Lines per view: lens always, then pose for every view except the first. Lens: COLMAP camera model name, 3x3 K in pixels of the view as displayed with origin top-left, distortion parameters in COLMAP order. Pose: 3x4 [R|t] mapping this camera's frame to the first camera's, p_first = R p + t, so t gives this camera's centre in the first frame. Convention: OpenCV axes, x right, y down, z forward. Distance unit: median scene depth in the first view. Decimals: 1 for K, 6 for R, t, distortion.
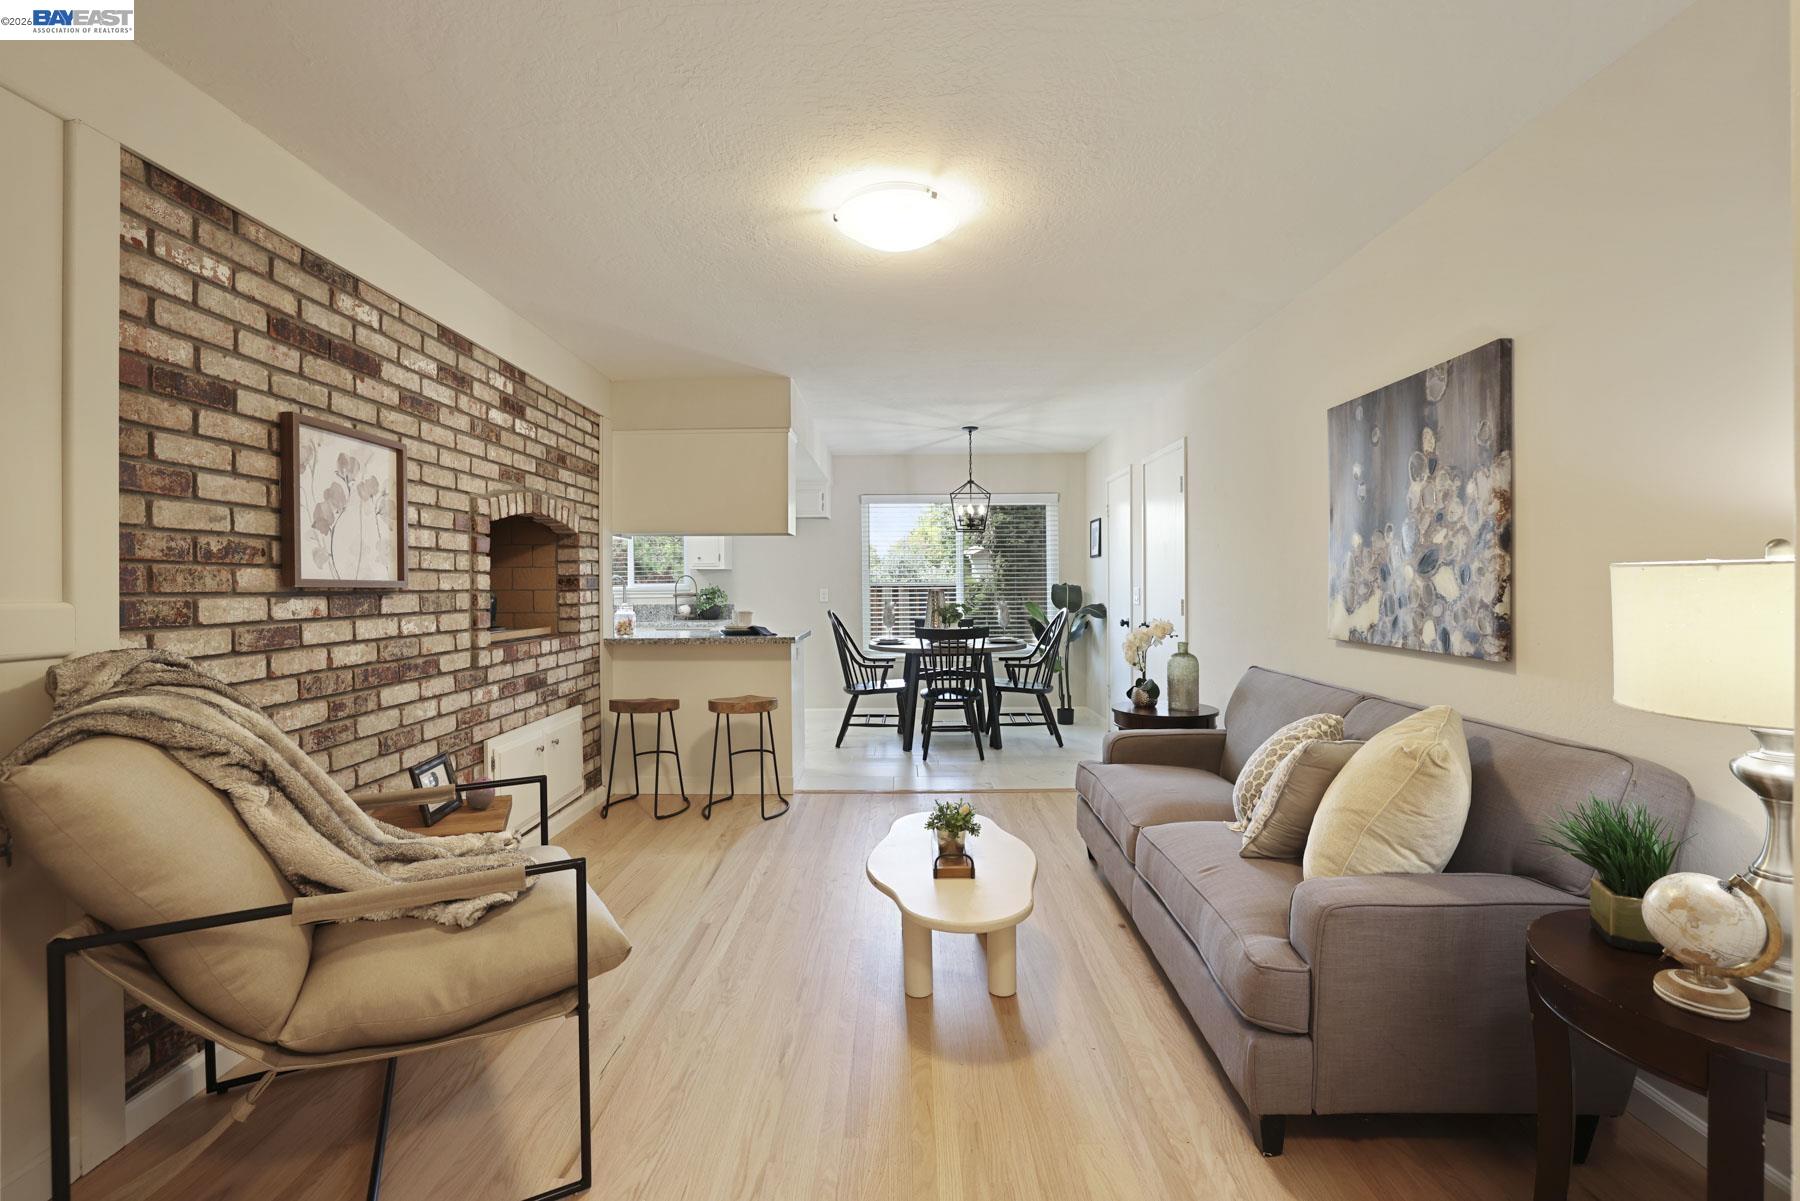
lens RADIAL K [[785.9, 0, 905.4], [0, 785.9, 592.3], [0, 0, 1]] dist [-0.033535, 0.005622]
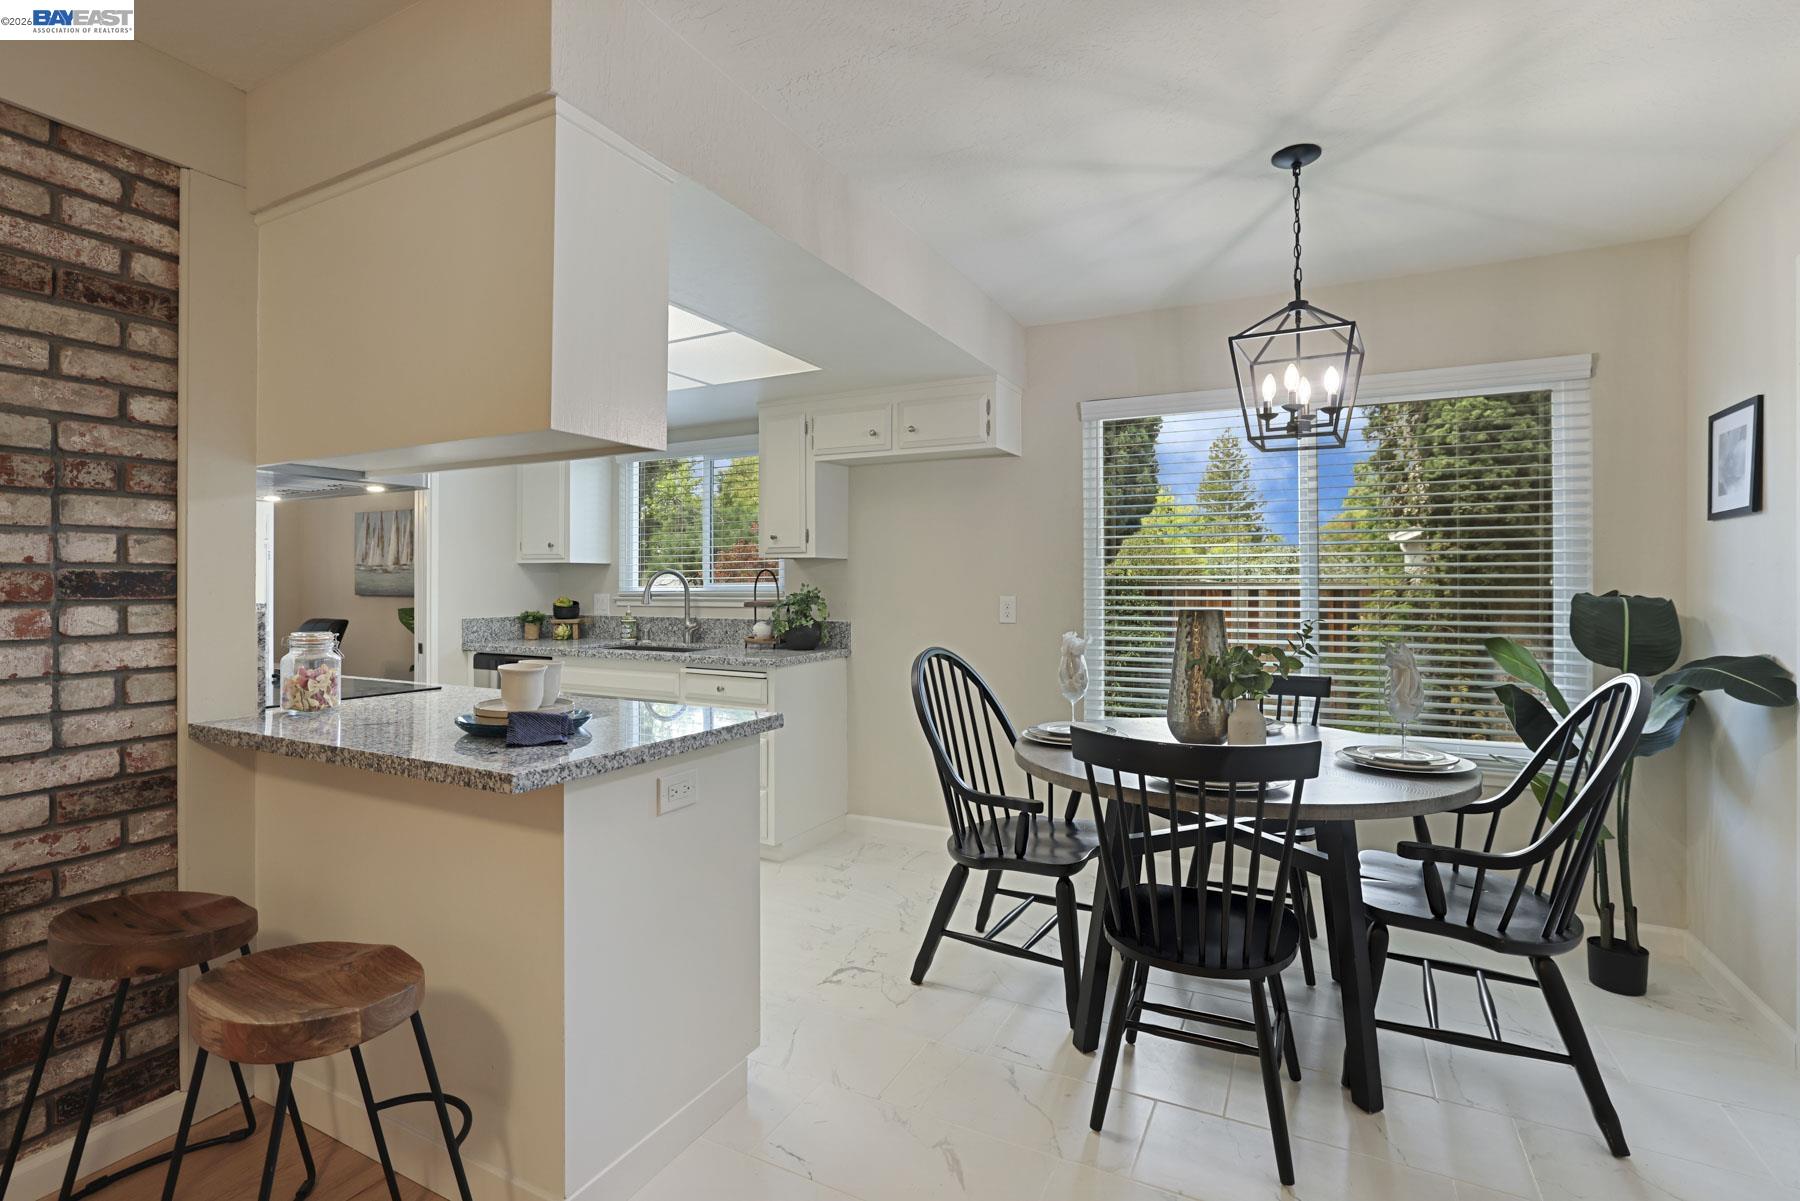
lens RADIAL K [[858.3, 0, 880.9], [0, 858.3, 581.9], [0, 0, 1]] dist [-0.028521, 0.005162]
pose [[0.884013, 0.006298, -0.467419, 0.089240], [-0.011179, 0.999908, -0.007670, -0.009644], [0.467328, 0.012006, 0.884003, 0.526456]]
